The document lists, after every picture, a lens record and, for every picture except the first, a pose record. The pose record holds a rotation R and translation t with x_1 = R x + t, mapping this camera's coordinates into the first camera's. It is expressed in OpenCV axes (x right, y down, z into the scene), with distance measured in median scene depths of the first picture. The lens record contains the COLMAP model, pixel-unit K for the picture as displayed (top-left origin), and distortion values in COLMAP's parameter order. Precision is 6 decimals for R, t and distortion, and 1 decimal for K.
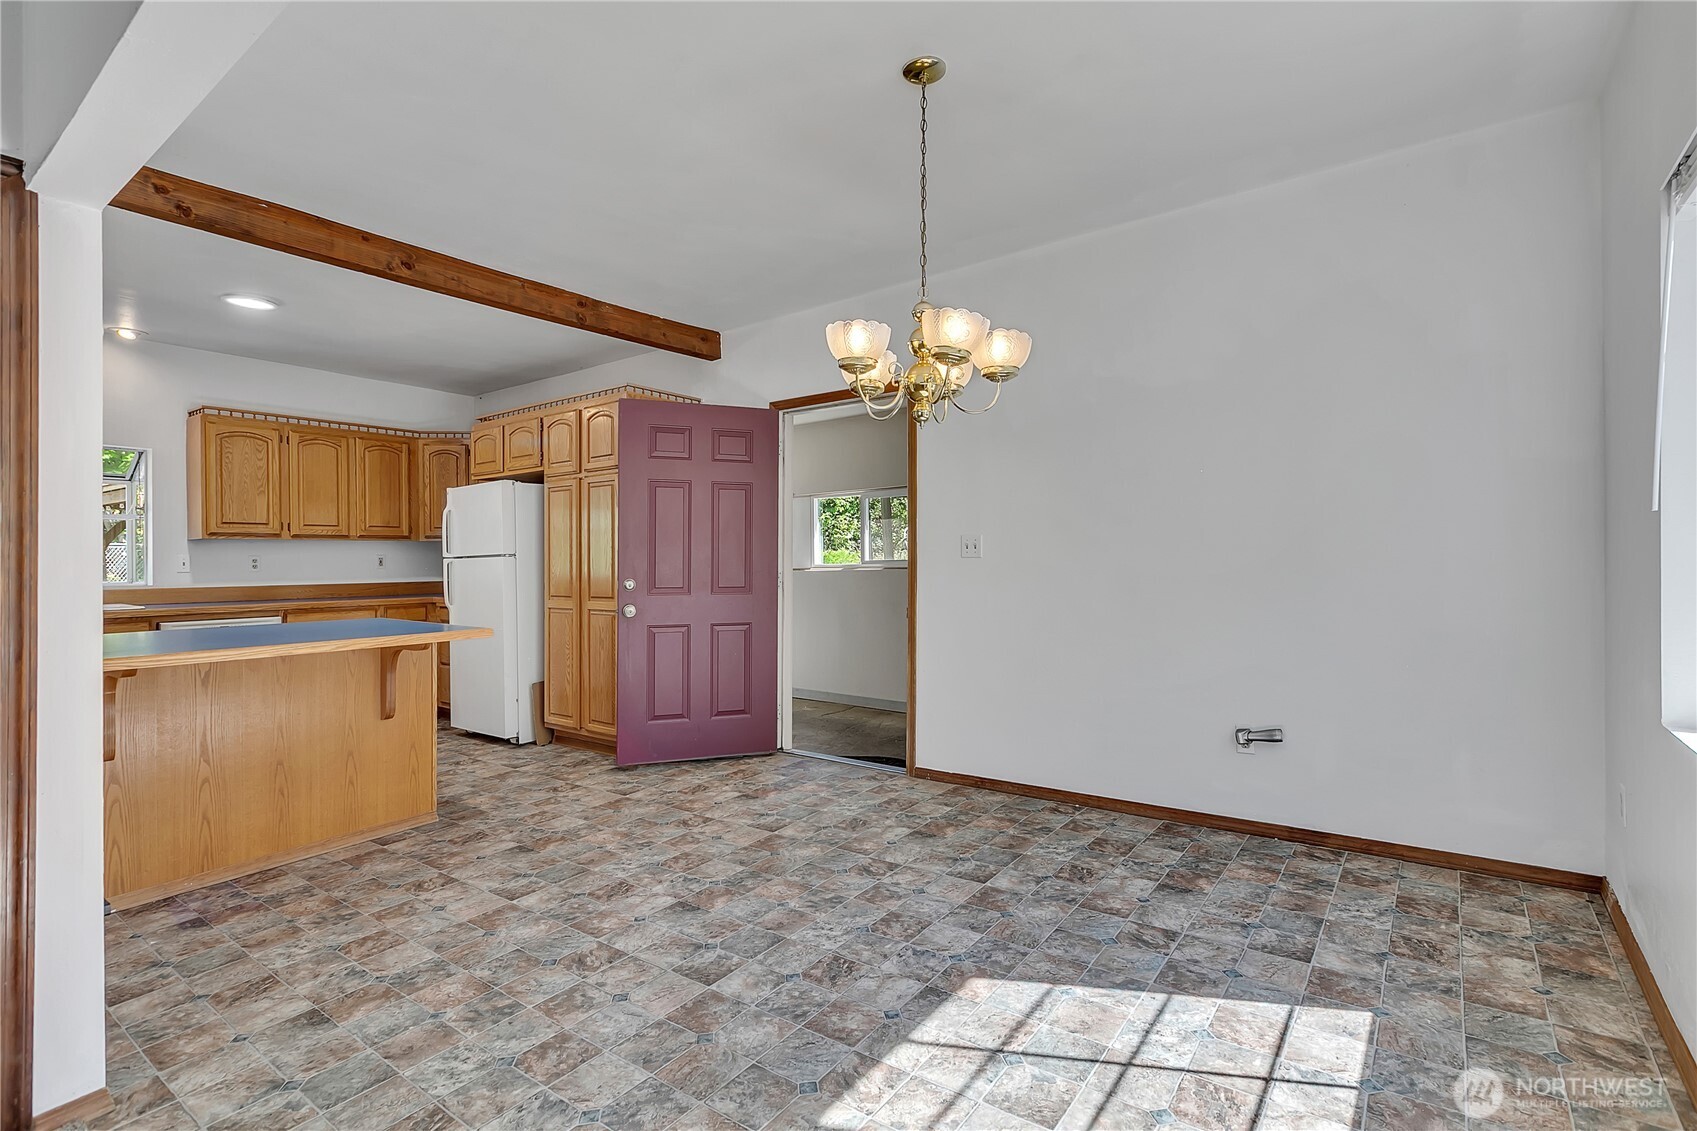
lens RADIAL K [[794.6, 0, 846.7], [0, 794.6, 558.8], [0, 0, 1]] dist [0.003597, -0.001531]
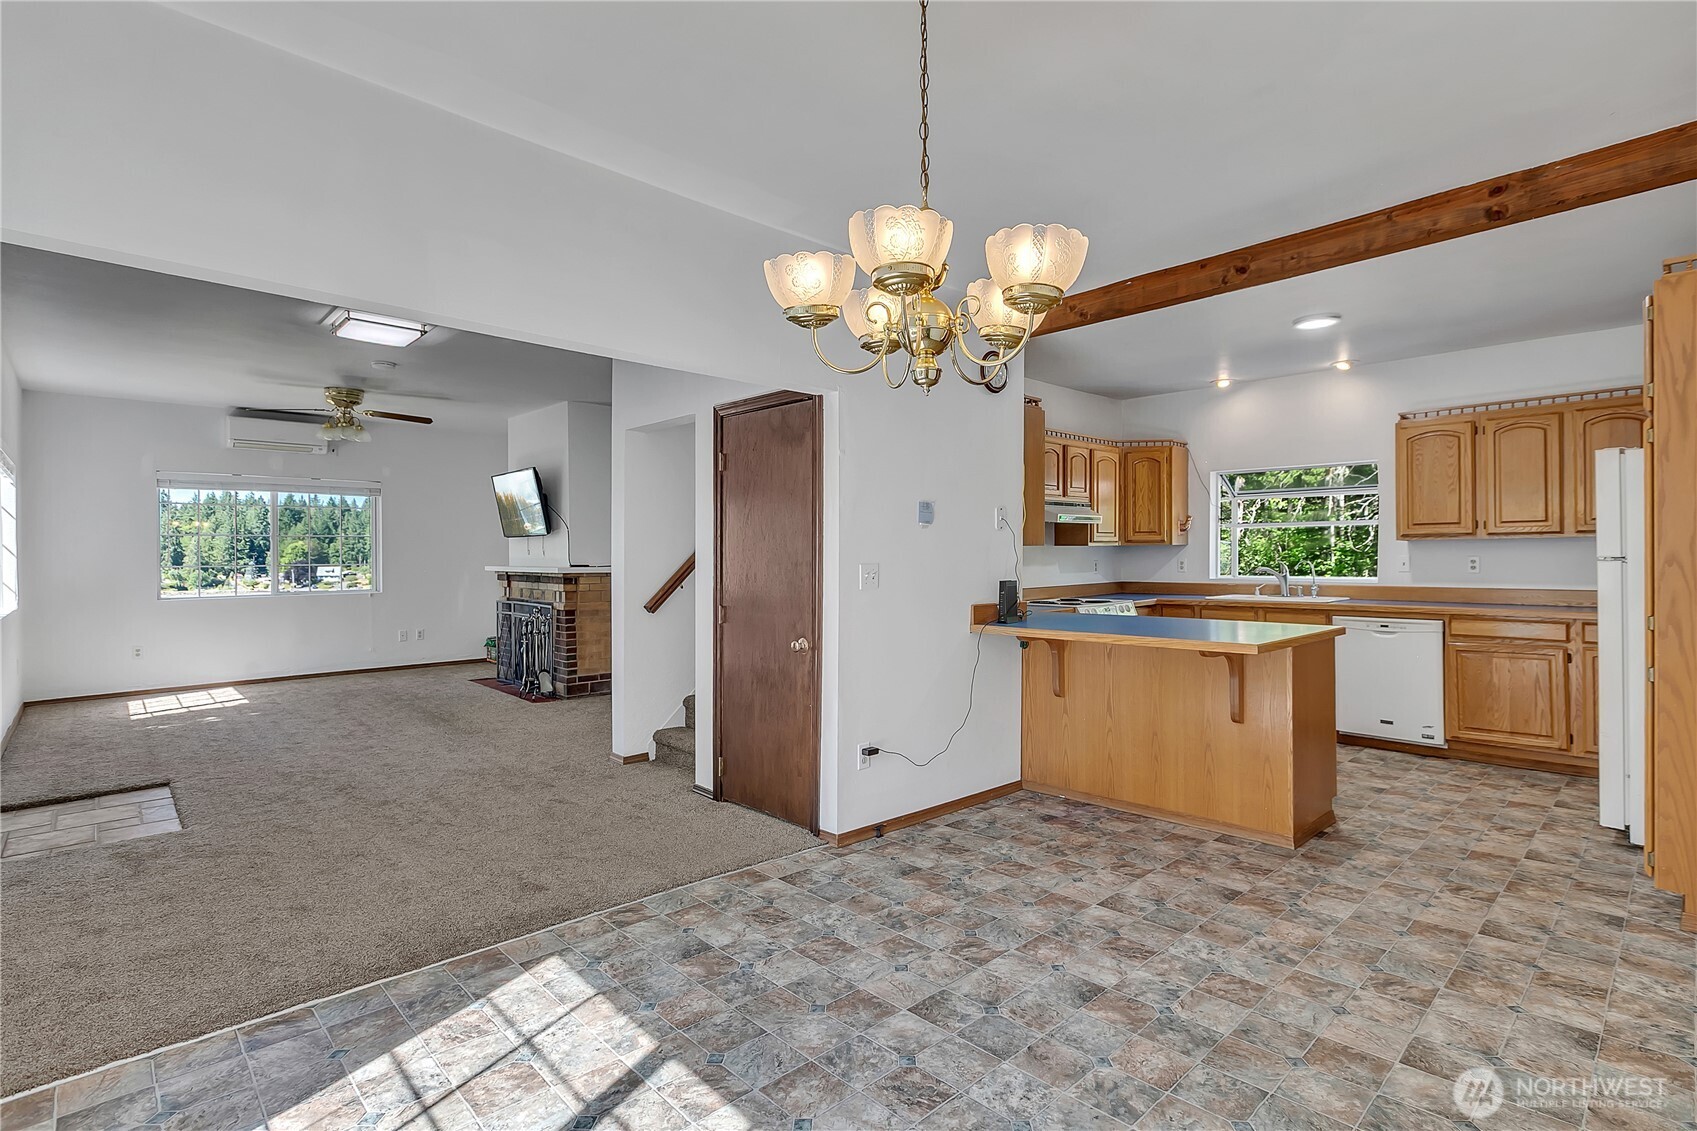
lens RADIAL K [[794.6, 0, 858.4], [0, 794.6, 553.8], [0, 0, 1]] dist [0.003597, -0.001531]
pose [[-0.161162, 0.002996, -0.986923, 0.585908], [0.005317, 0.999984, 0.002168, -0.022995], [0.986914, -0.004898, -0.161175, 0.796620]]
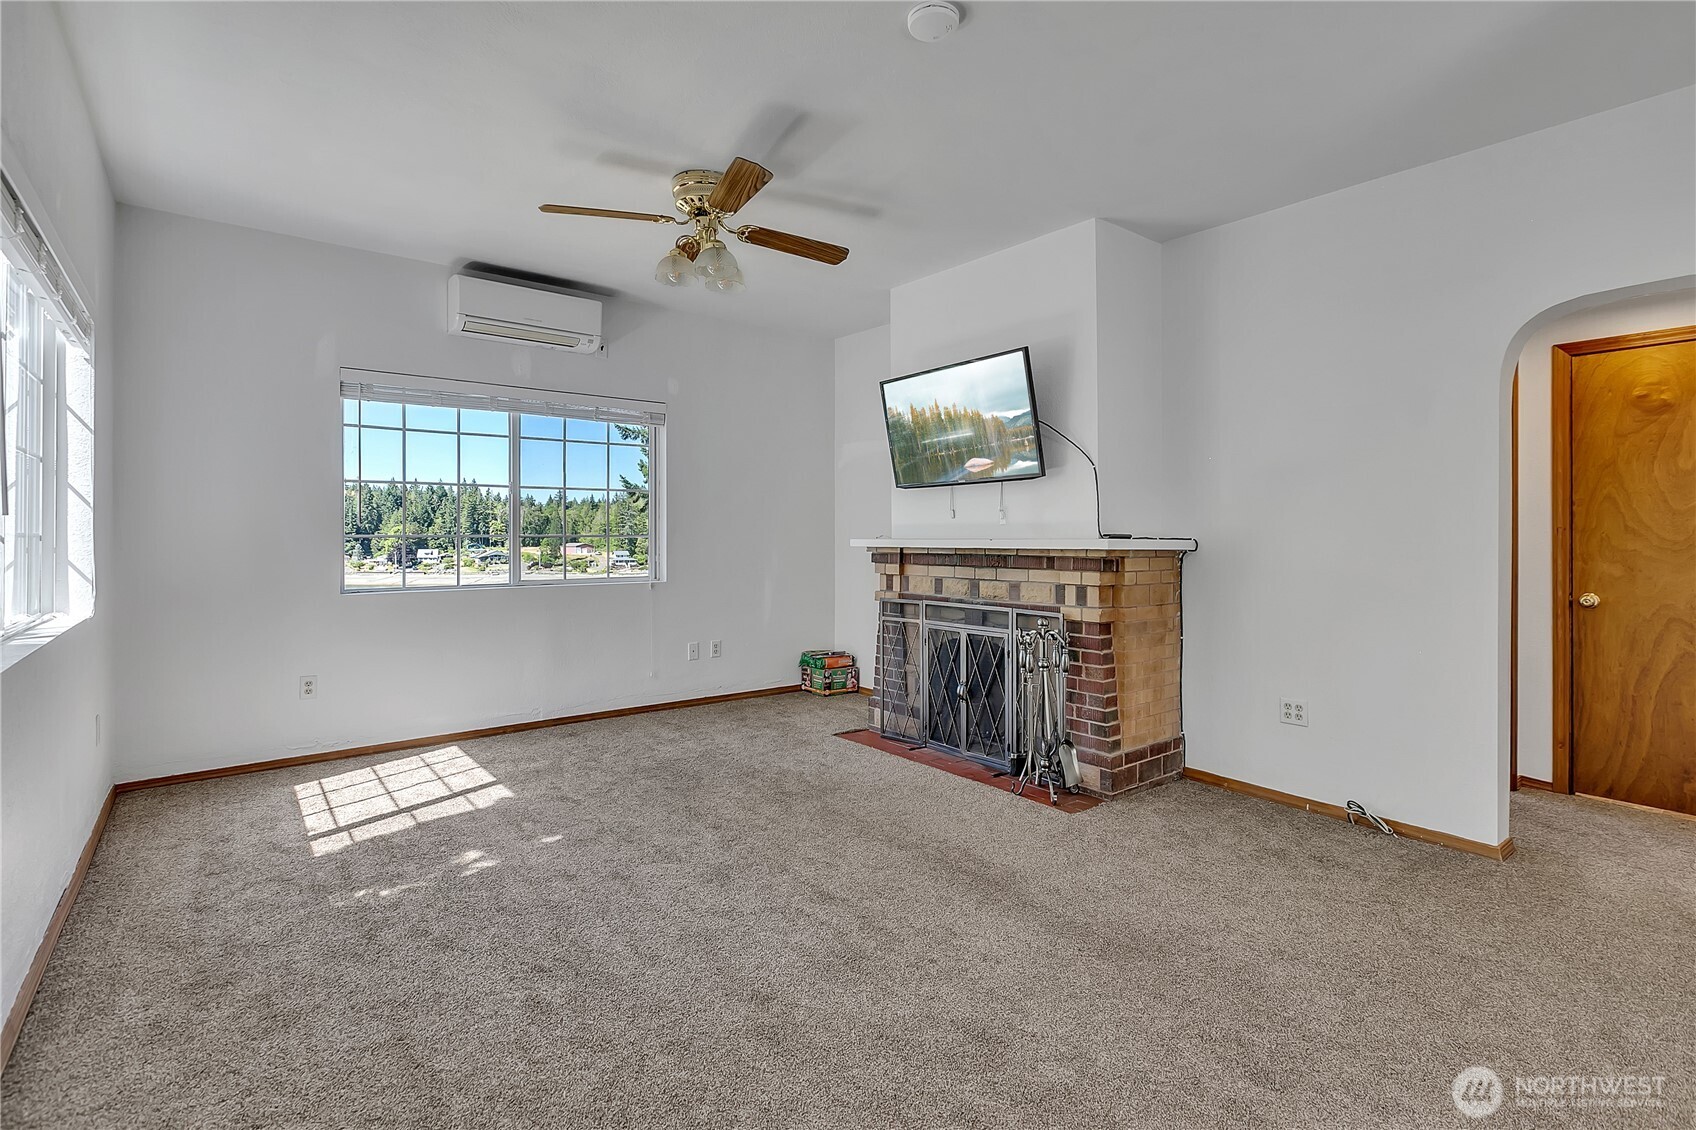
lens RADIAL K [[794.2, 0, 871.4], [0, 794.2, 535.0], [0, 0, 1]] dist [0.003597, -0.001531]
pose [[-0.236747, -0.002505, -0.971568, -0.340624], [0.001523, 0.999994, -0.002949, 0.014161], [0.971570, -0.002178, -0.236742, -0.479204]]
